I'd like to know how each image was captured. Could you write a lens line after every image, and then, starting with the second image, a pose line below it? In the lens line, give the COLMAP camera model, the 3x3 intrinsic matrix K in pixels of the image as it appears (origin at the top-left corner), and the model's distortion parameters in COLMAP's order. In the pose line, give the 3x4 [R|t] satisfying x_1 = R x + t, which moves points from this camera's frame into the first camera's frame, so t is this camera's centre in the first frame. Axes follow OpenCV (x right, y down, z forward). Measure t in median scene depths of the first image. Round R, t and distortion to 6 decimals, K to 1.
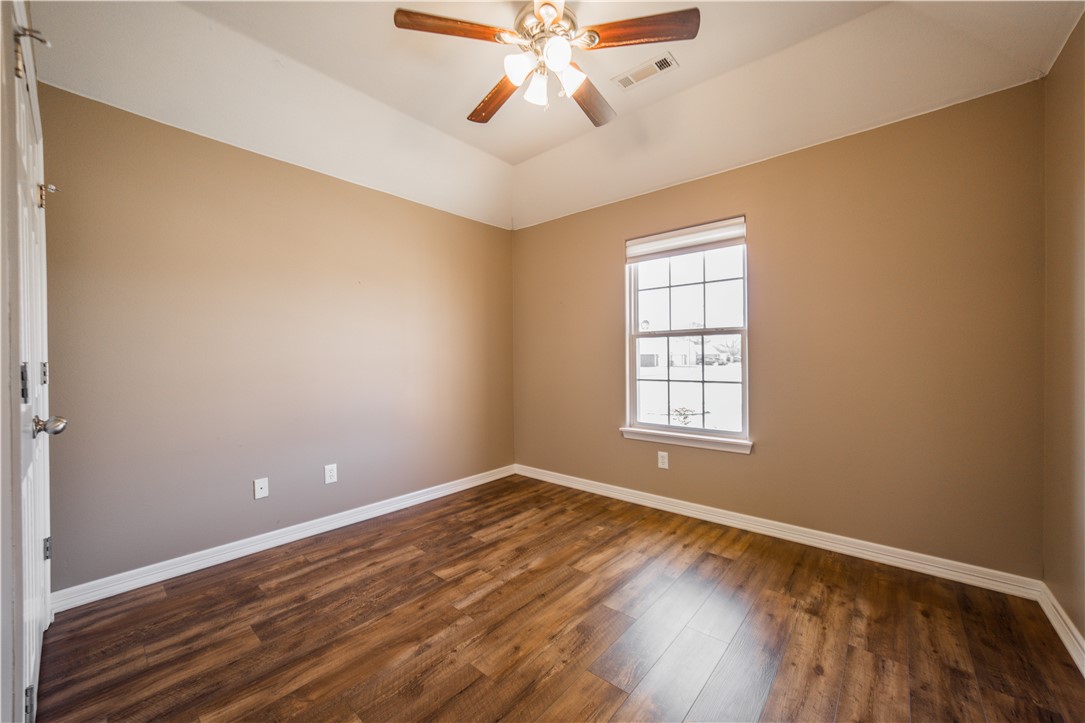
lens RADIAL K [[416.3, 0, 540.7], [0, 416.3, 359.0], [0, 0, 1]] dist [-0.009168, 0.001737]
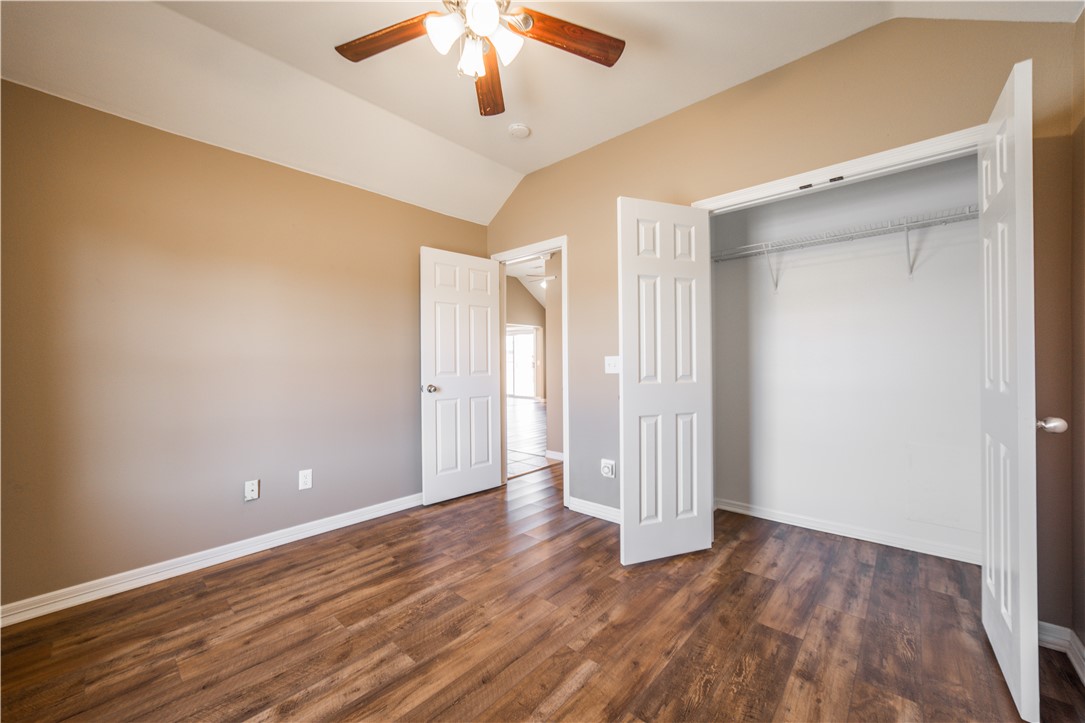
lens RADIAL K [[416.3, 0, 543.8], [0, 416.3, 362.3], [0, 0, 1]] dist [-0.009168, 0.001737]
pose [[-0.999786, 0.017231, 0.011482, -0.133976], [0.017257, 0.999849, 0.002115, -0.000150], [-0.011444, 0.002313, -0.999932, 1.958595]]
